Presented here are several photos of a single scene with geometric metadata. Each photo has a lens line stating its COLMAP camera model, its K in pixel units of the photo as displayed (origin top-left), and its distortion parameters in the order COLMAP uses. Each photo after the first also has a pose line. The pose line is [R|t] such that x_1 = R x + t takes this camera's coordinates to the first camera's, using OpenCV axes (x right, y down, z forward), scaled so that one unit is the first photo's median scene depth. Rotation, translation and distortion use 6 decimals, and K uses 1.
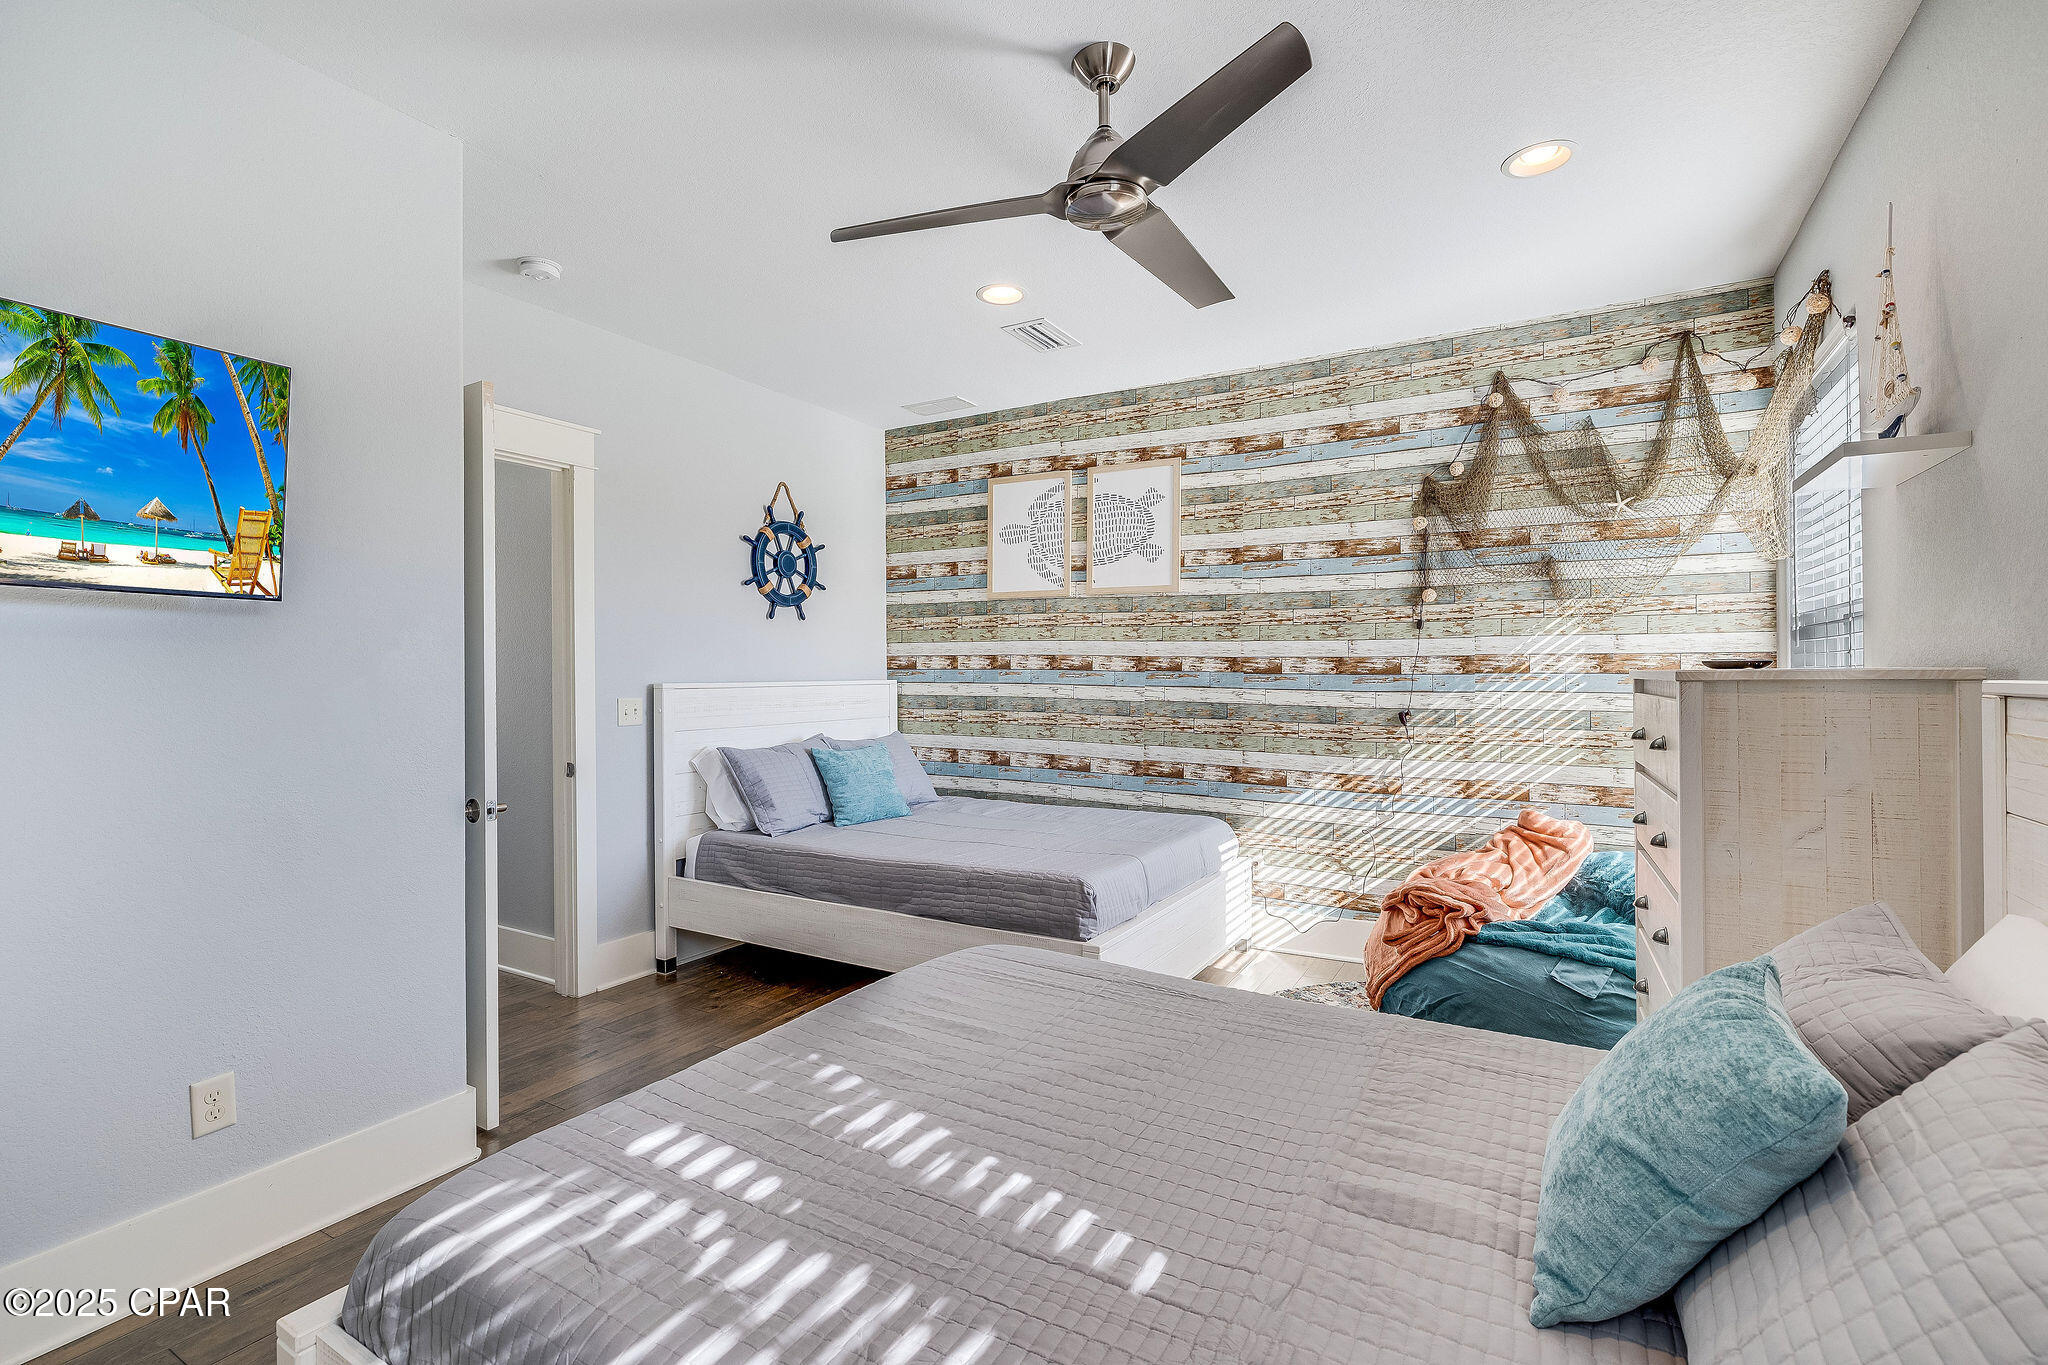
lens RADIAL K [[903.1, 0, 1024.0], [0, 903.1, 669.9], [0, 0, 1]] dist [-0.001370, -0.000166]
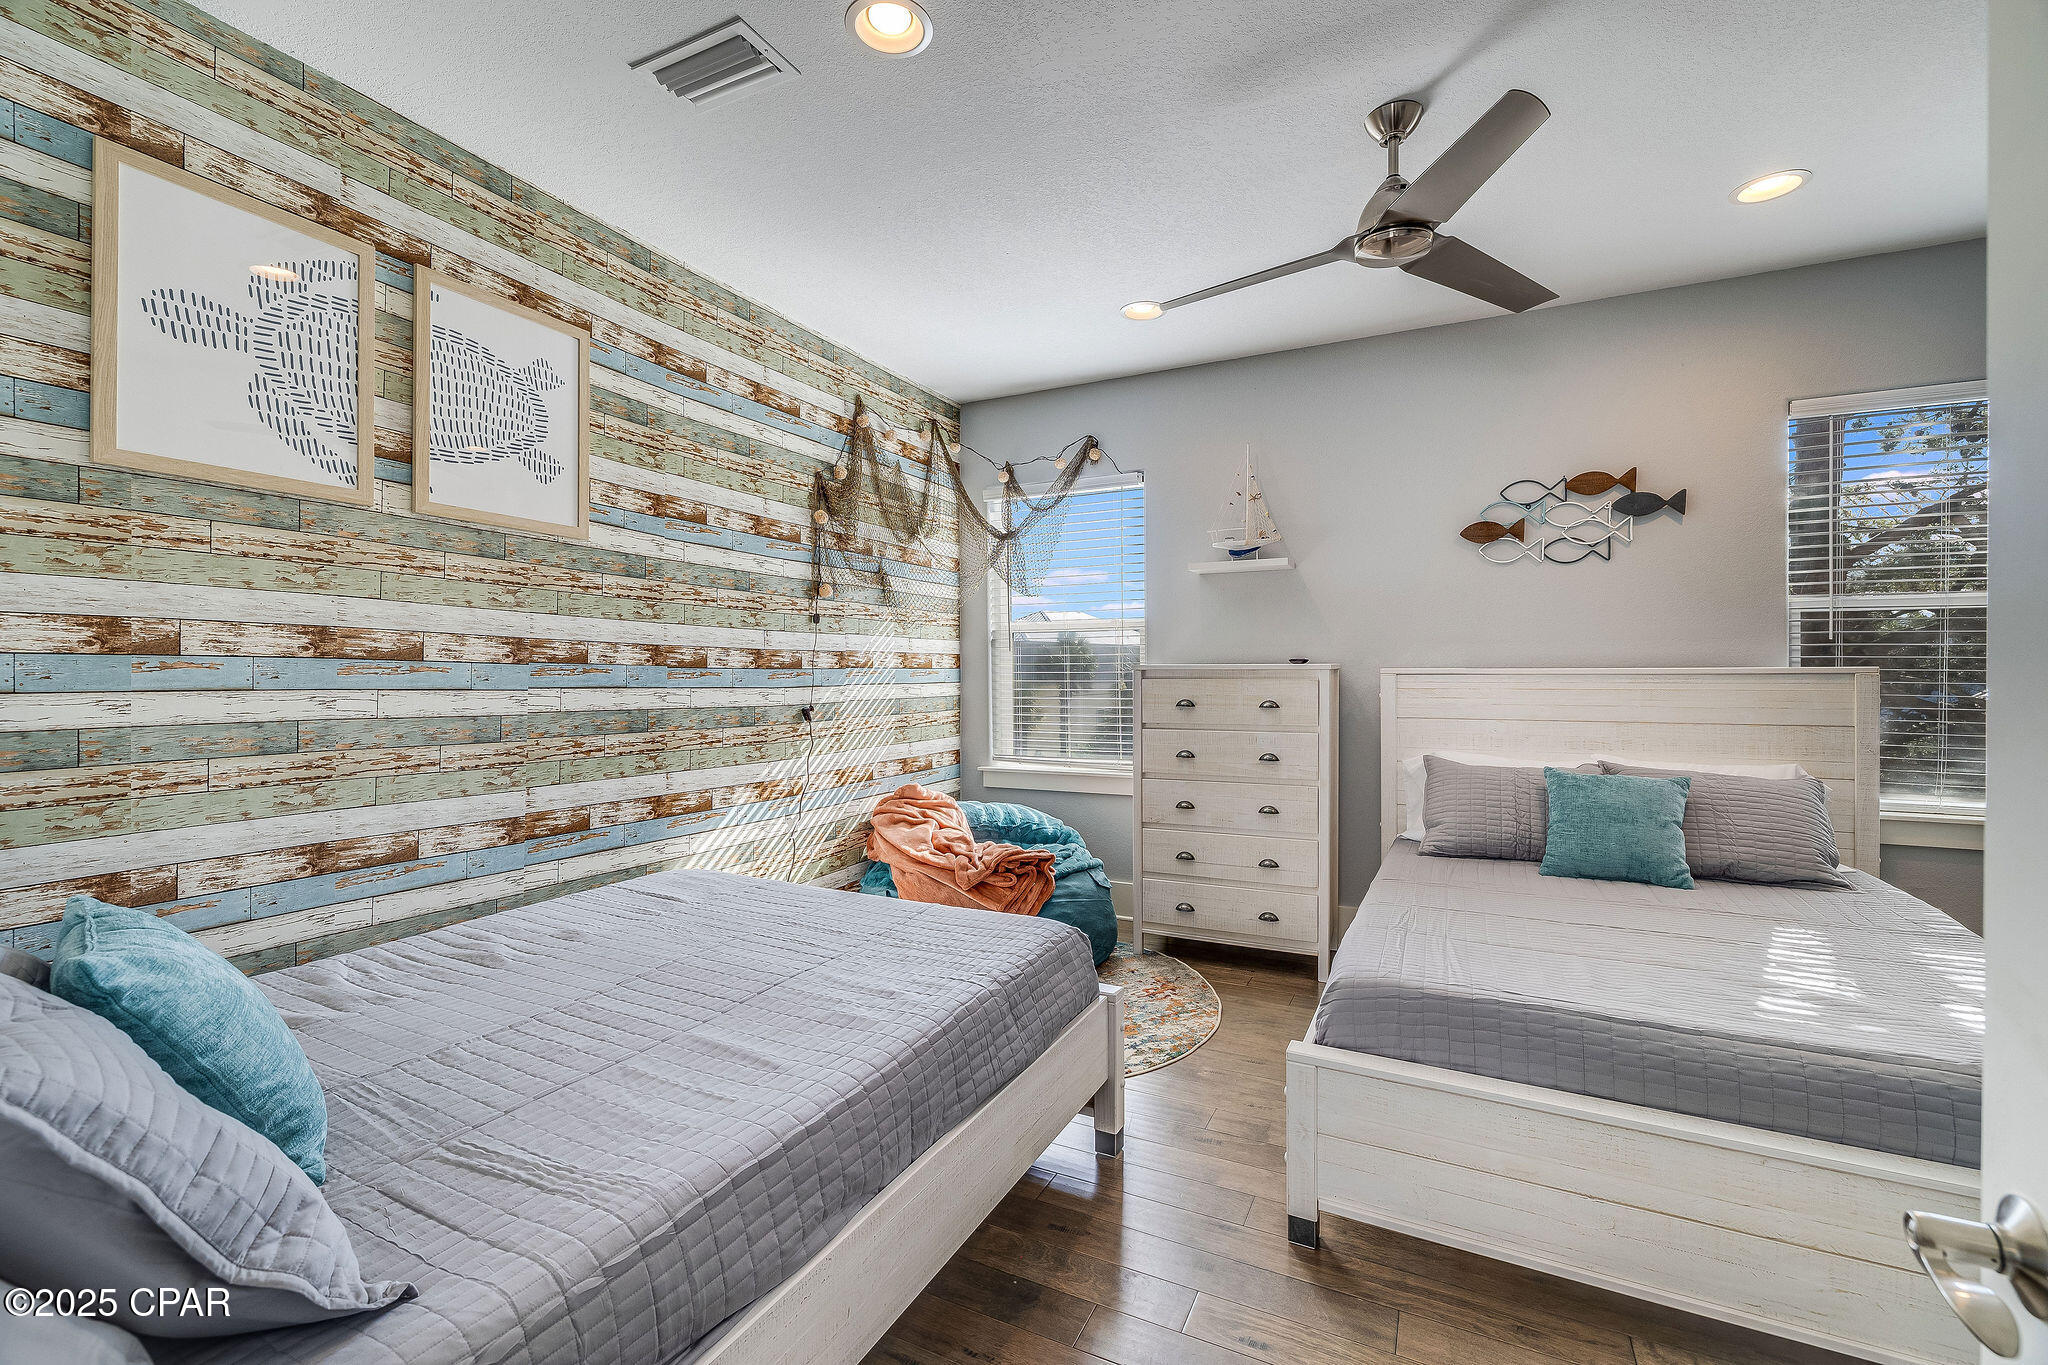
lens RADIAL K [[871.1, 0, 1019.9], [0, 871.1, 669.0], [0, 0, 1]] dist [-0.001886, -0.000179]
pose [[-0.052378, 0.001819, 0.998626, -0.476997], [-0.004124, 0.999989, -0.002038, 0.005334], [-0.998619, -0.004225, -0.052370, 0.745455]]
